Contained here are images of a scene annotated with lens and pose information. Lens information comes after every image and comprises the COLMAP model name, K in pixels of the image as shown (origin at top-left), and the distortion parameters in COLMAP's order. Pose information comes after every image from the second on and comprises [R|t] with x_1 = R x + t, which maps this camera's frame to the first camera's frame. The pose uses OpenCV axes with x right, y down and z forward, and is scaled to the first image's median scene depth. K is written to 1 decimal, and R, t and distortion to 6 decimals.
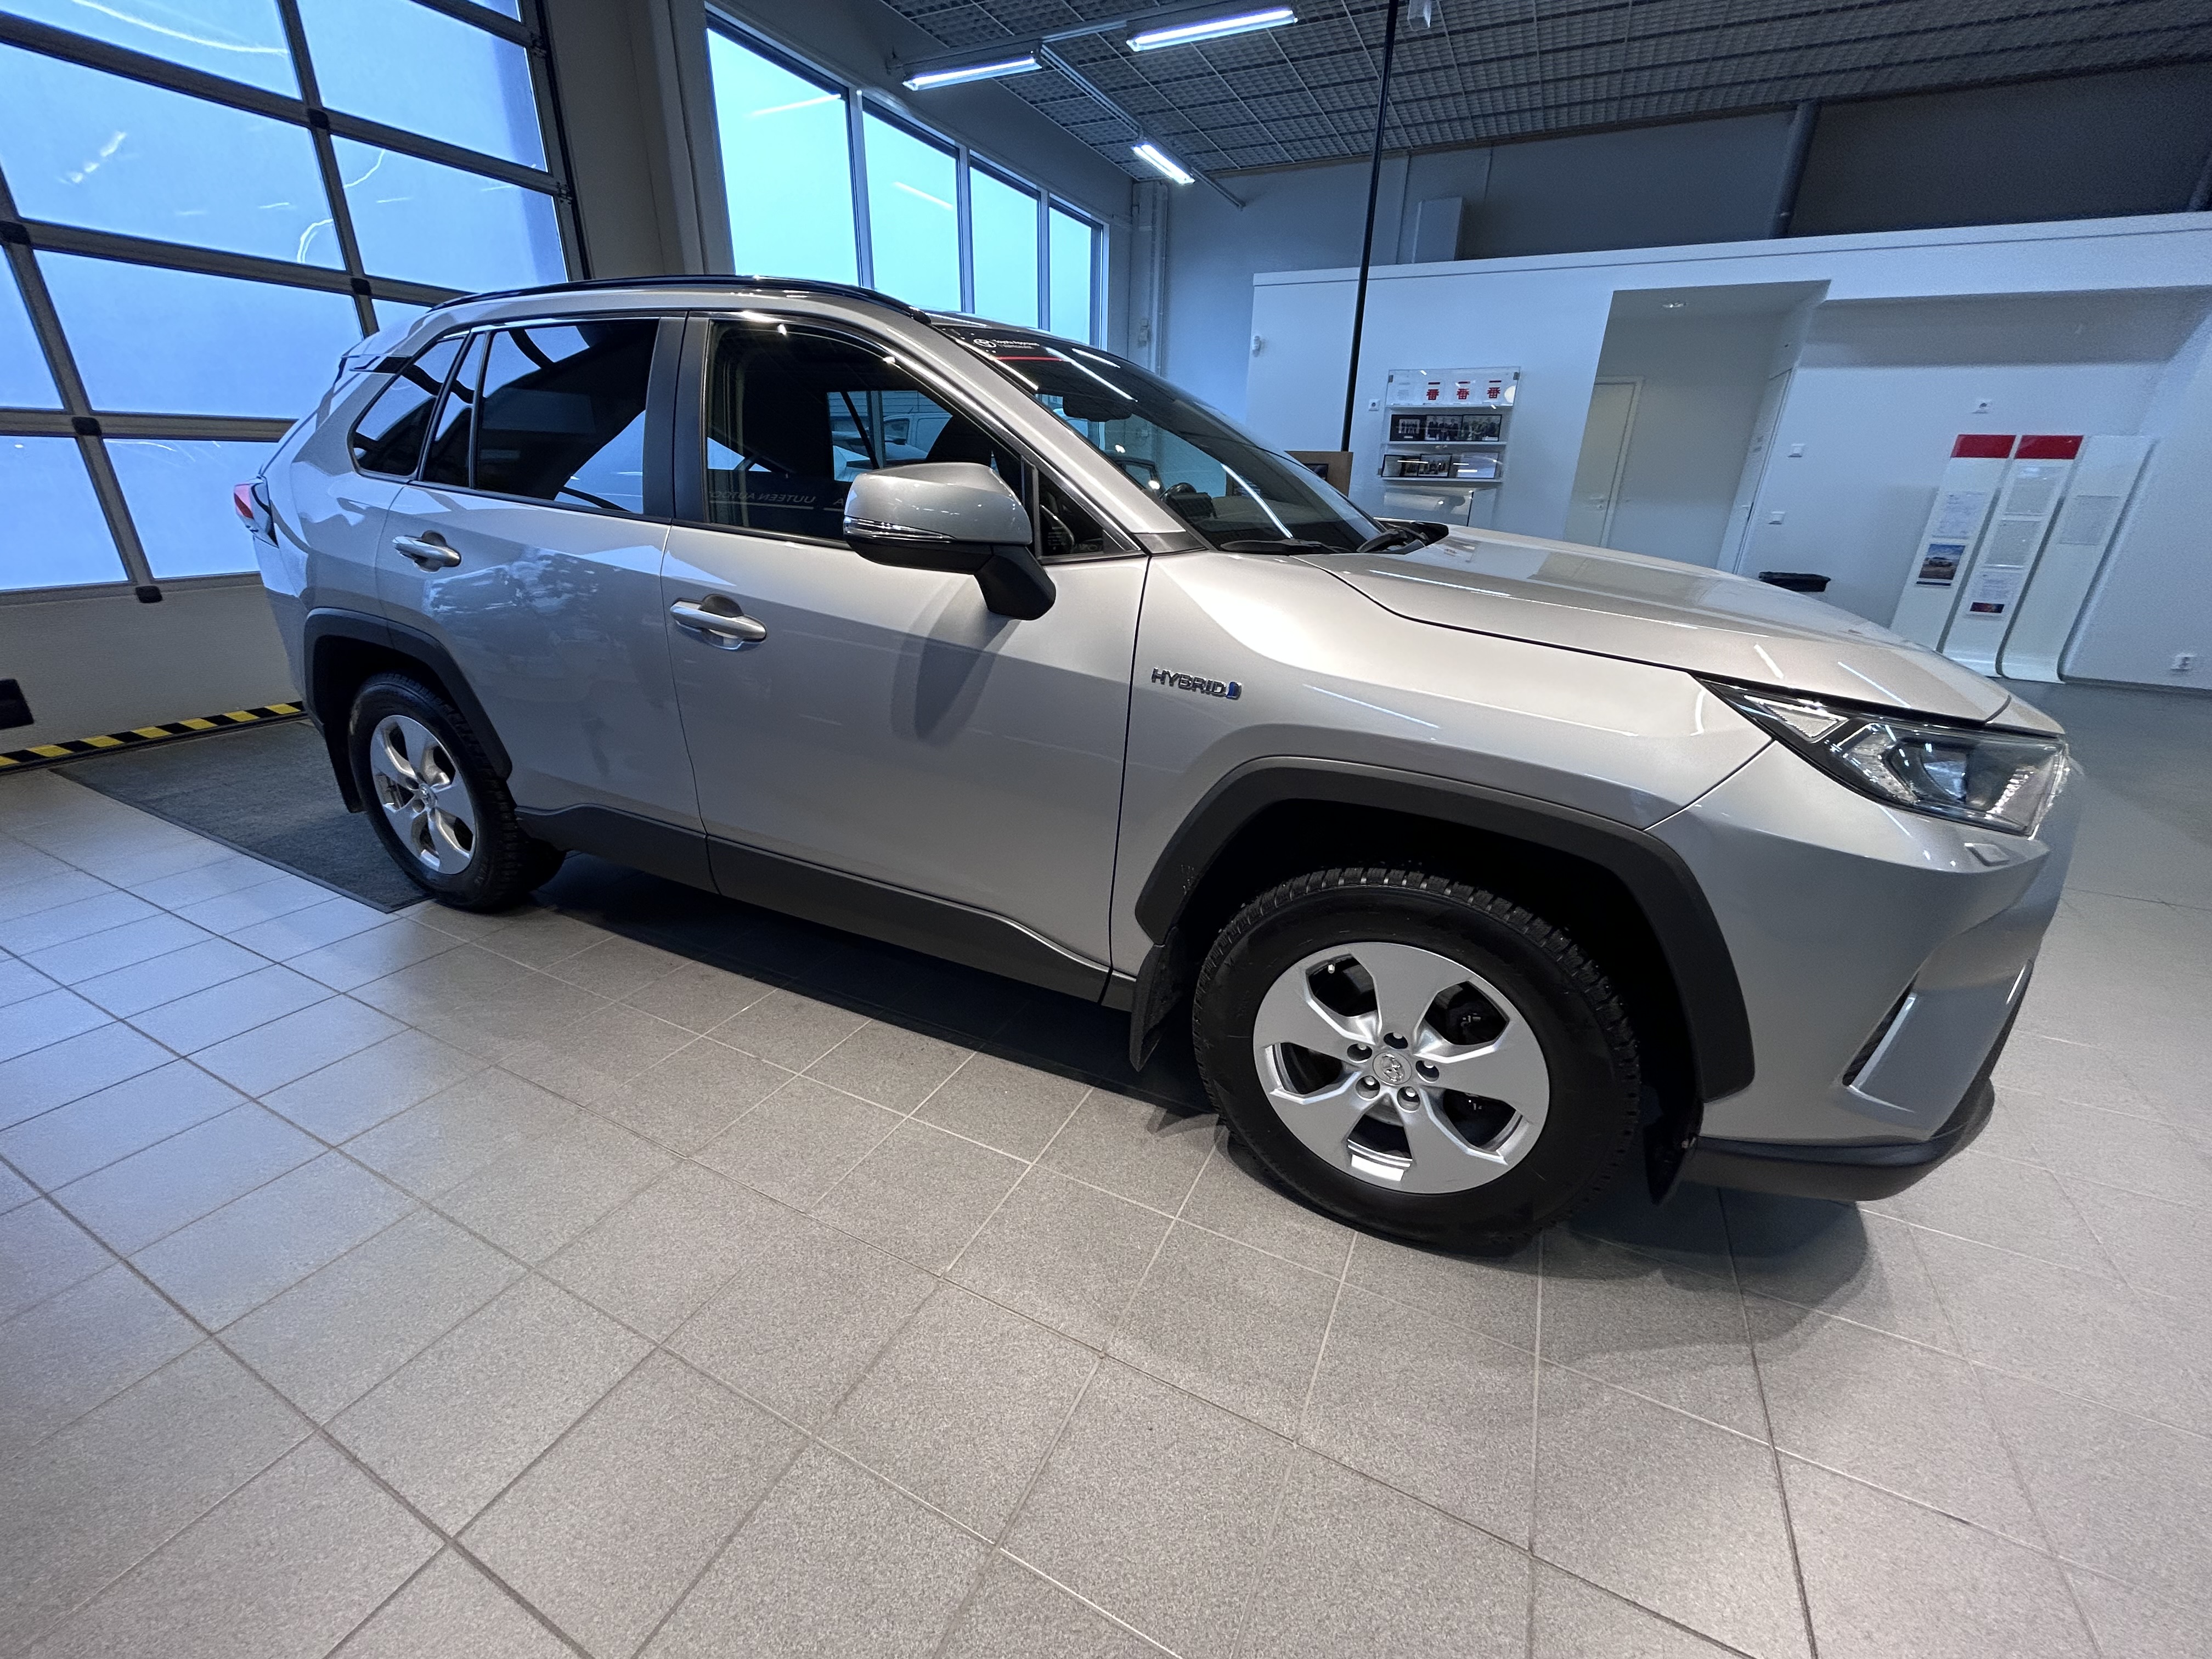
lens RADIAL K [[885.5, 0, 1105.0], [0, 885.5, 819.6], [0, 0, 1]] dist [-0.000547, 0.000493]
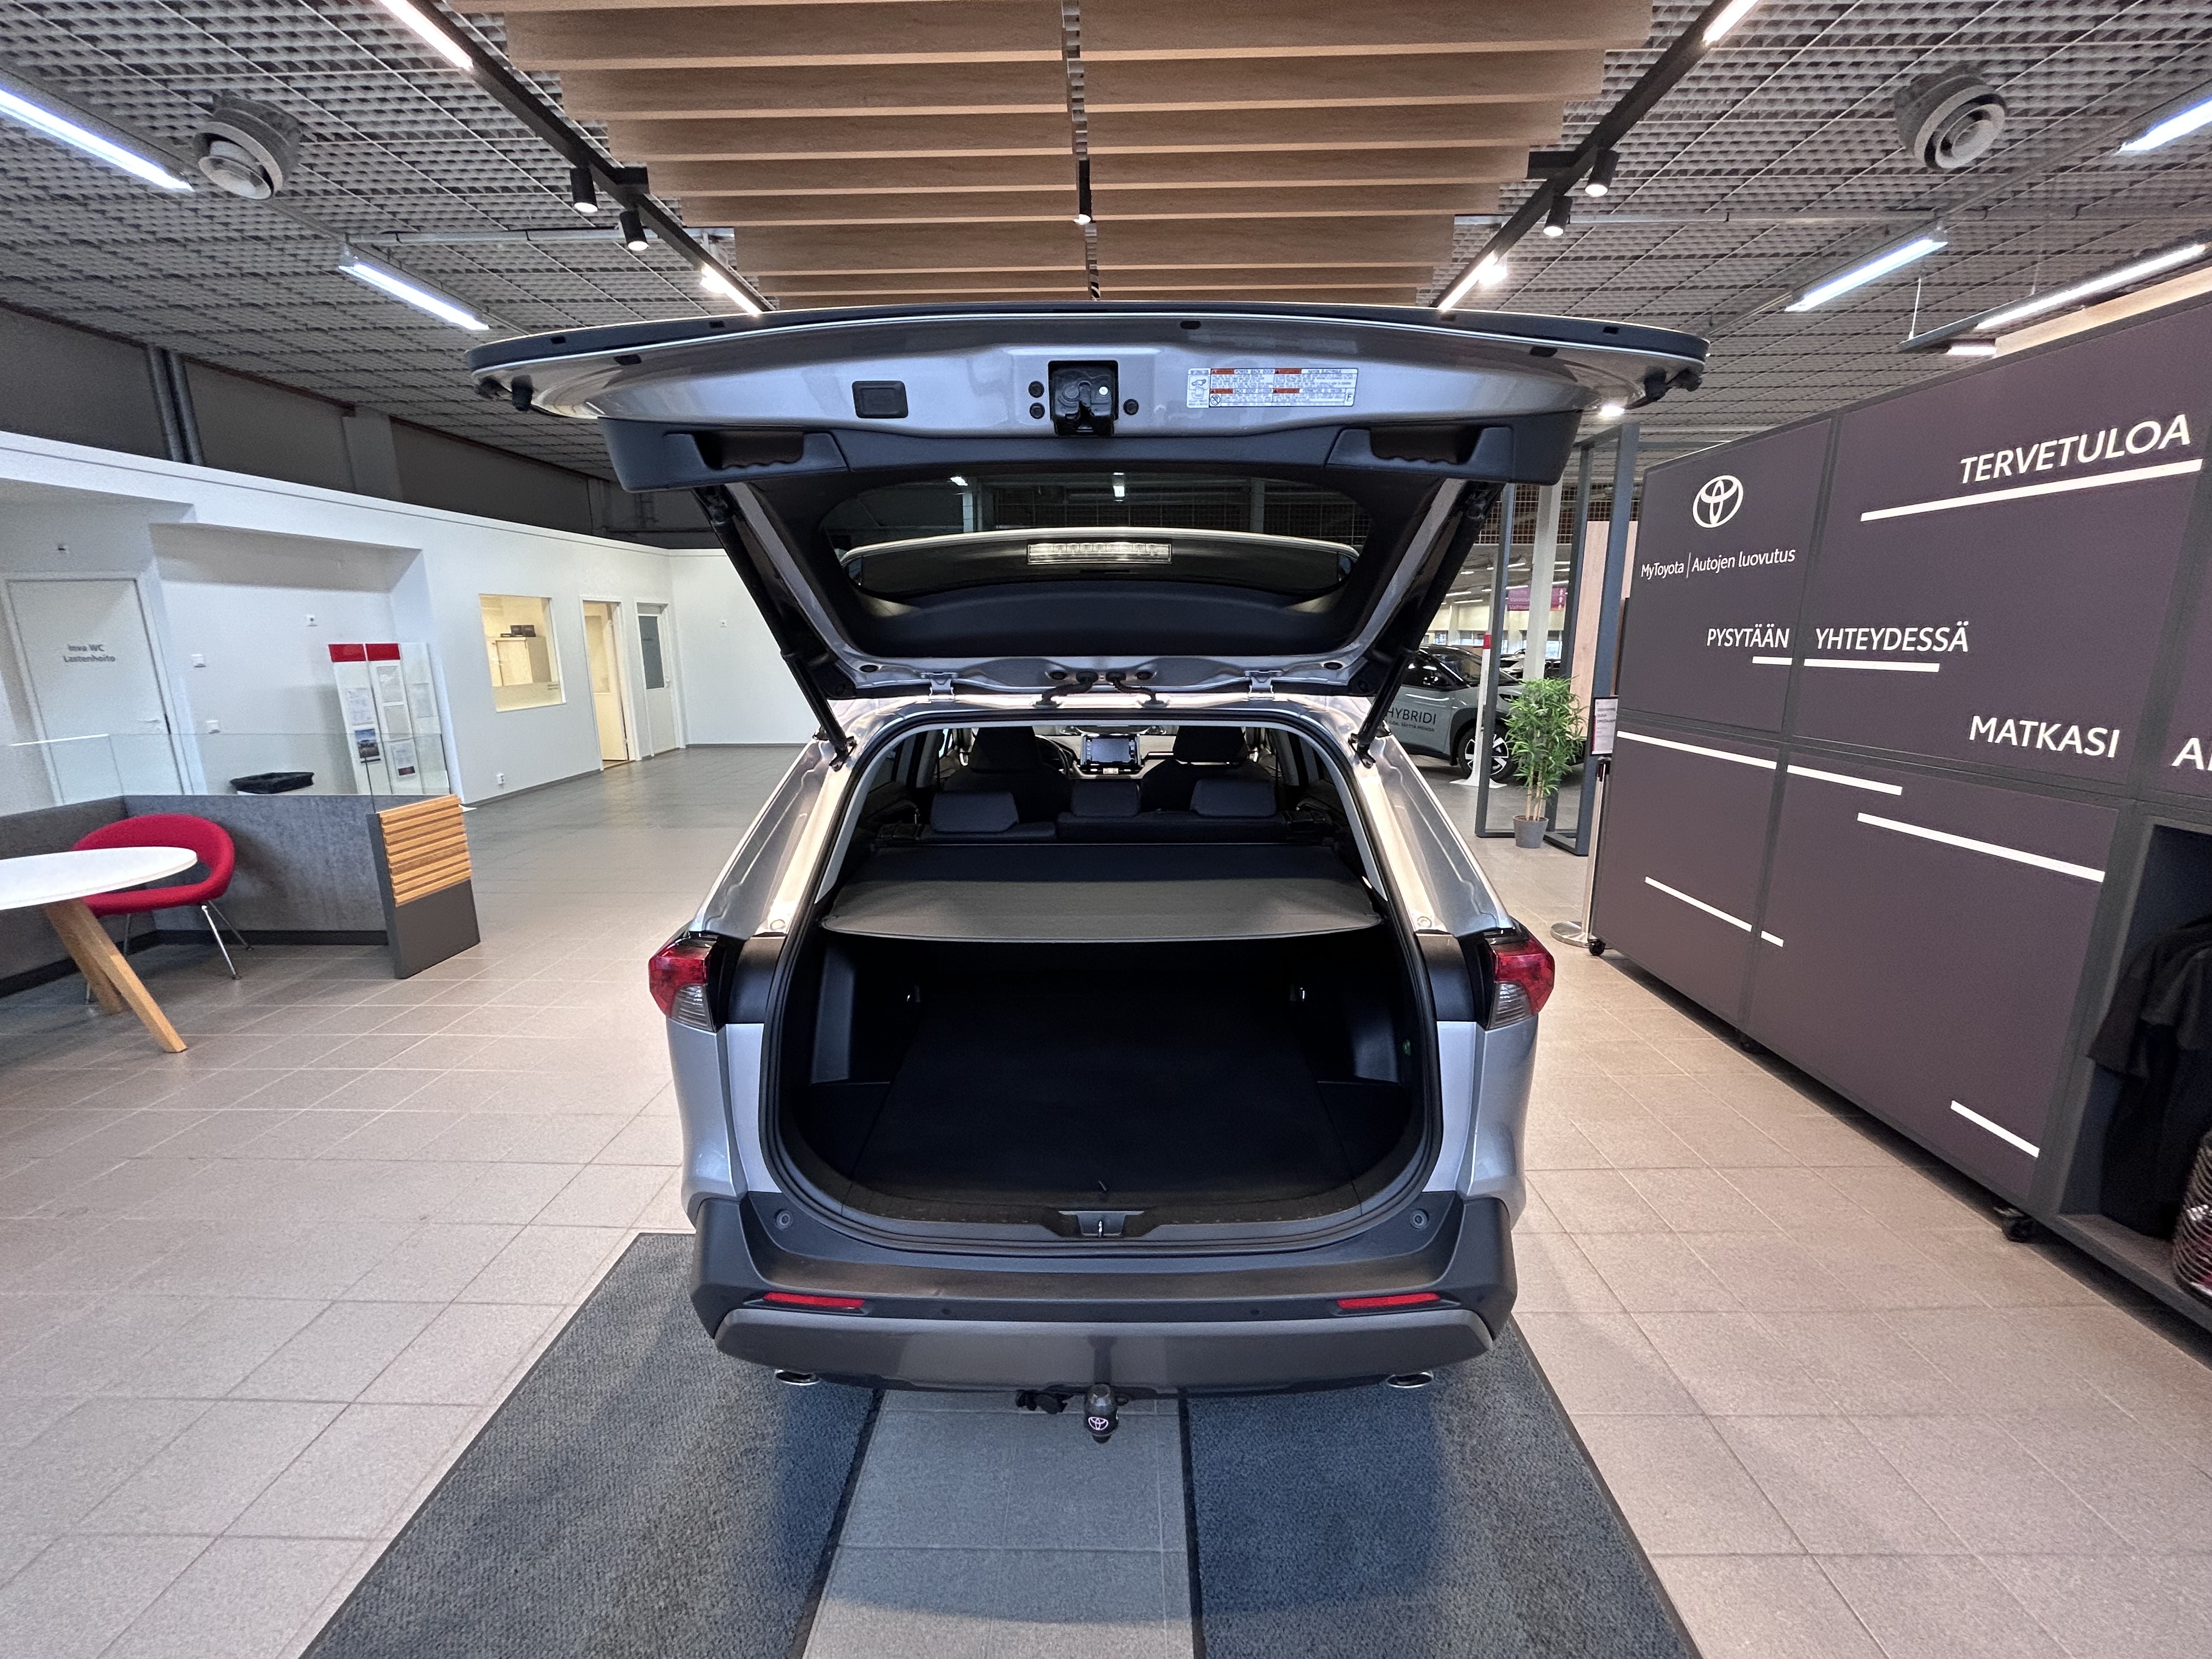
lens RADIAL K [[880.1, 0, 1104.8], [0, 880.1, 829.2], [0, 0, 1]] dist [0.000730, 0.000143]
pose [[-0.426817, -0.217599, 0.877769, -0.555872], [0.333025, 0.864591, 0.376267, -0.307118], [-0.840786, 0.452916, -0.296556, 0.568082]]
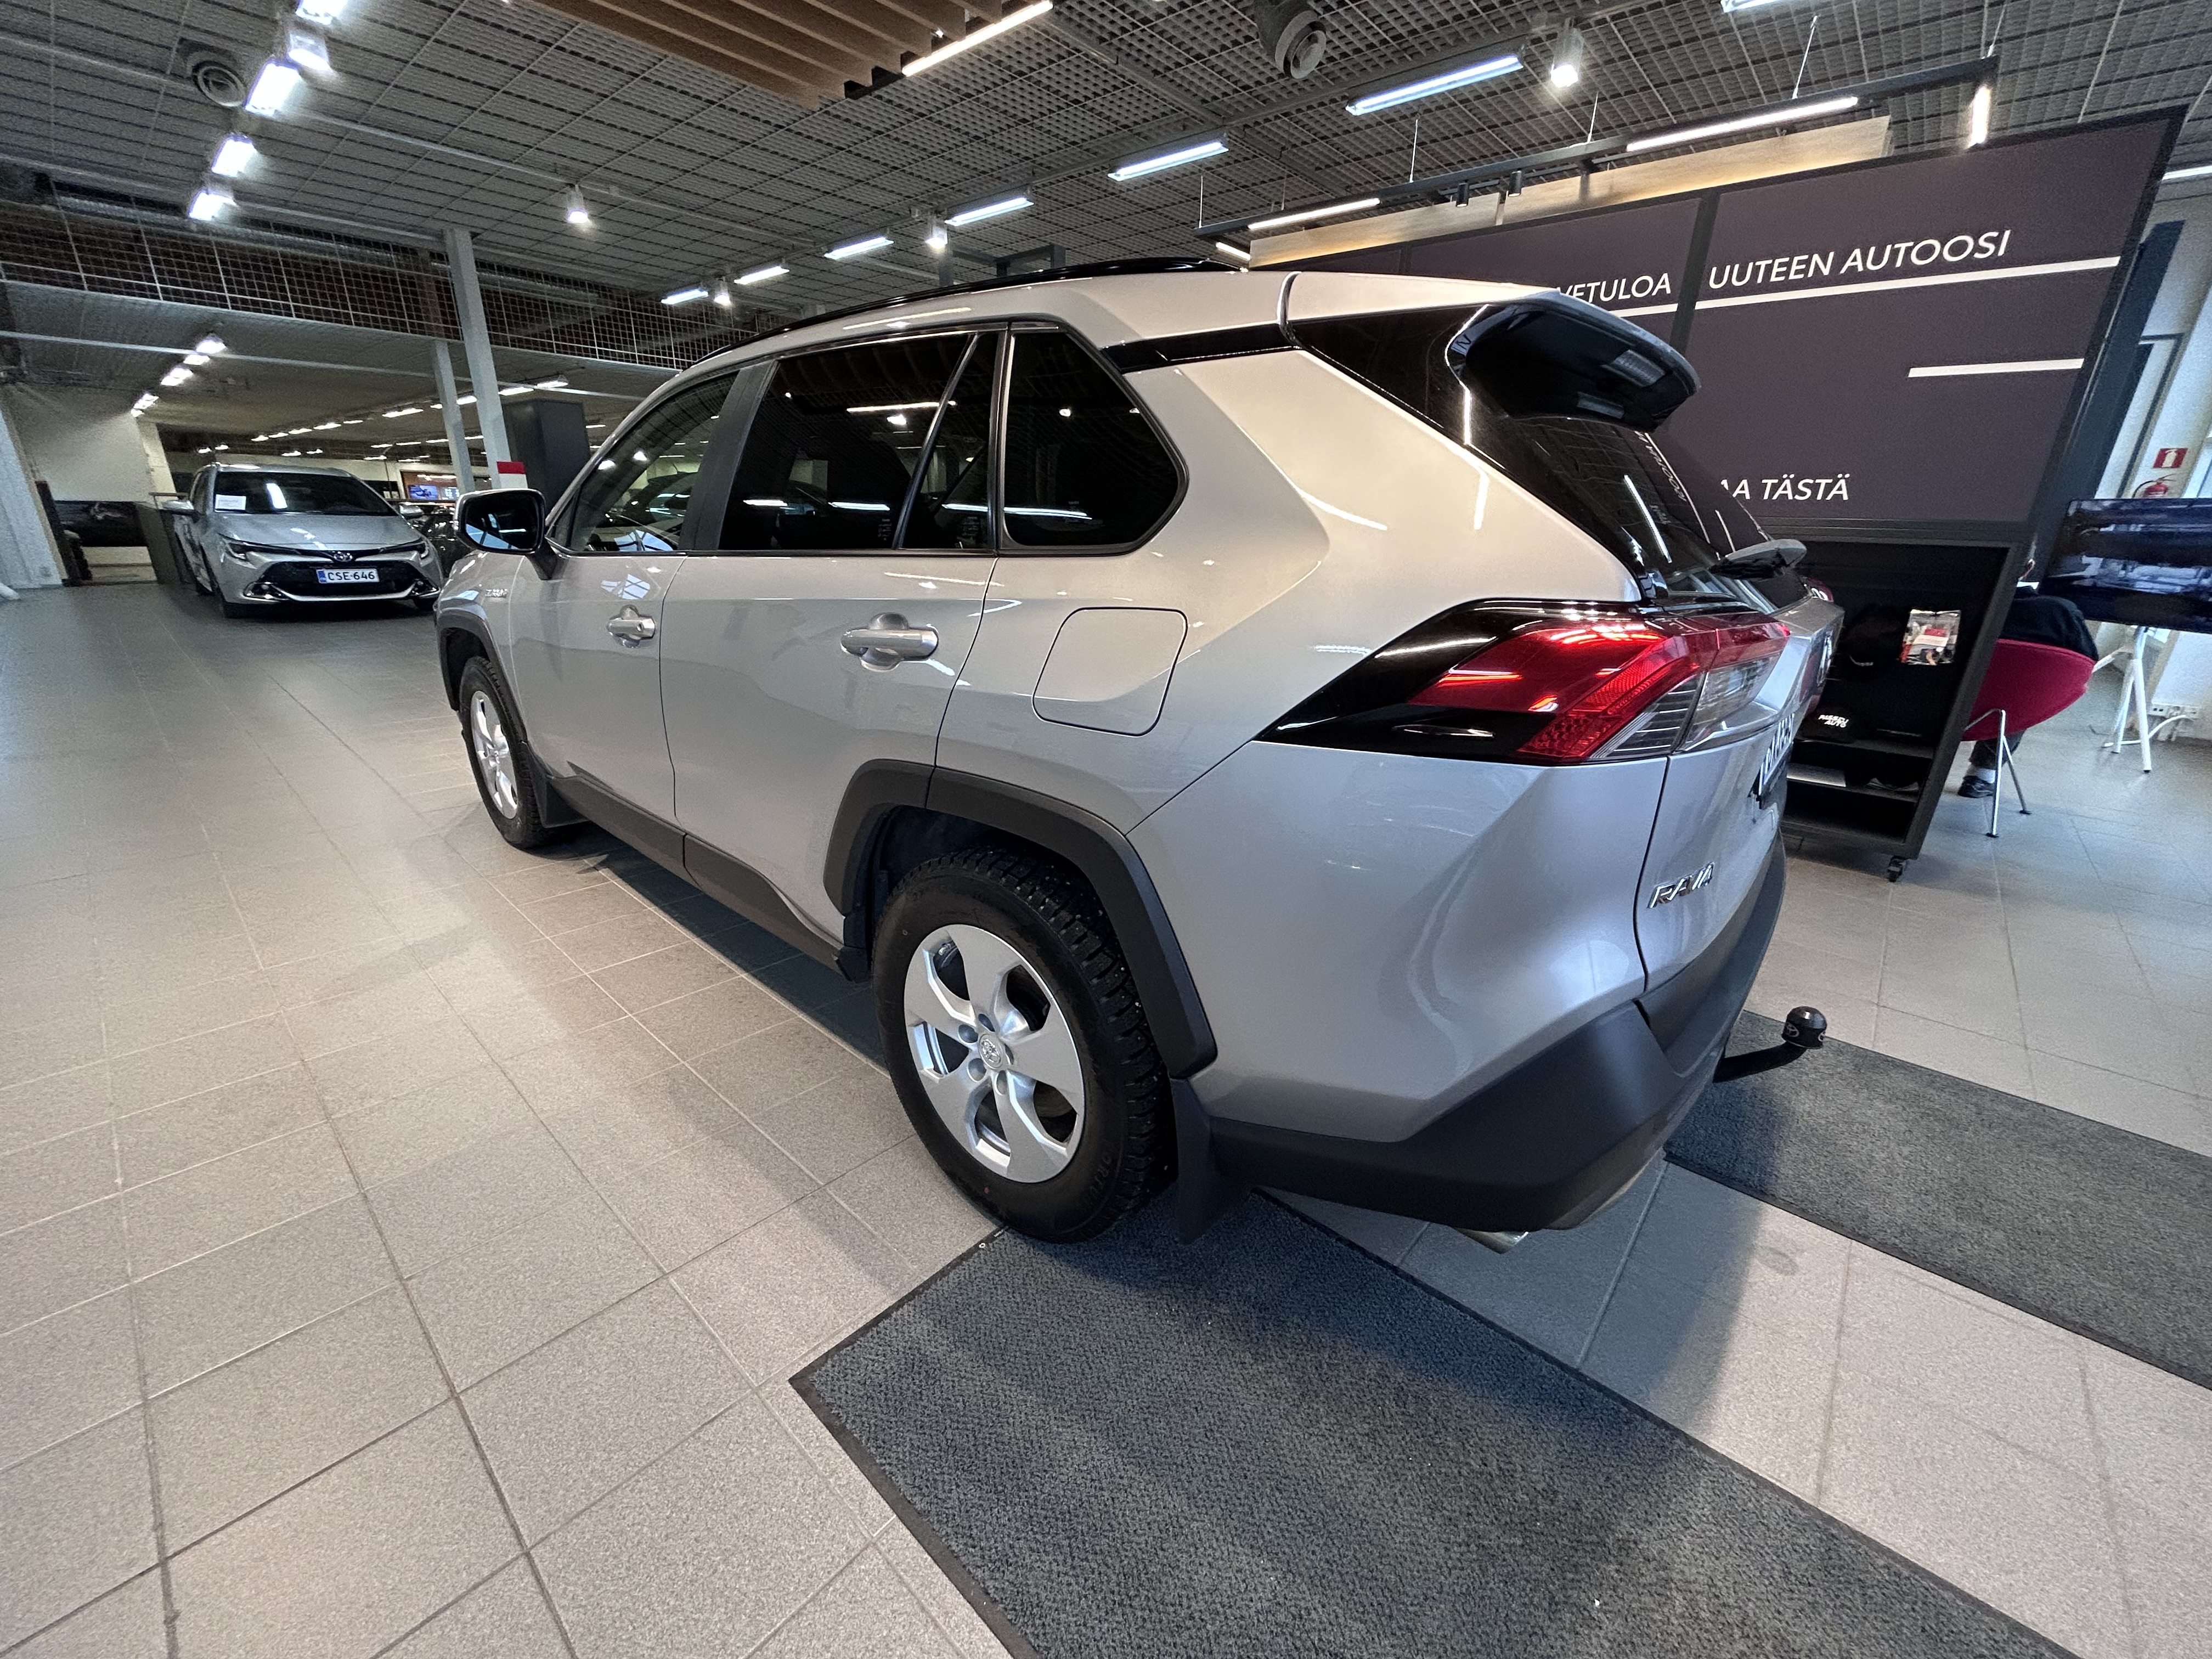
lens RADIAL K [[882.9, 0, 1107.7], [0, 882.9, 821.1], [0, 0, 1]] dist [-0.000738, 0.000533]
pose [[-0.962881, -0.137336, 0.232375, -0.249524], [0.049577, 0.756262, 0.652387, -0.300281], [-0.265333, 0.639692, -0.721382, 0.760781]]
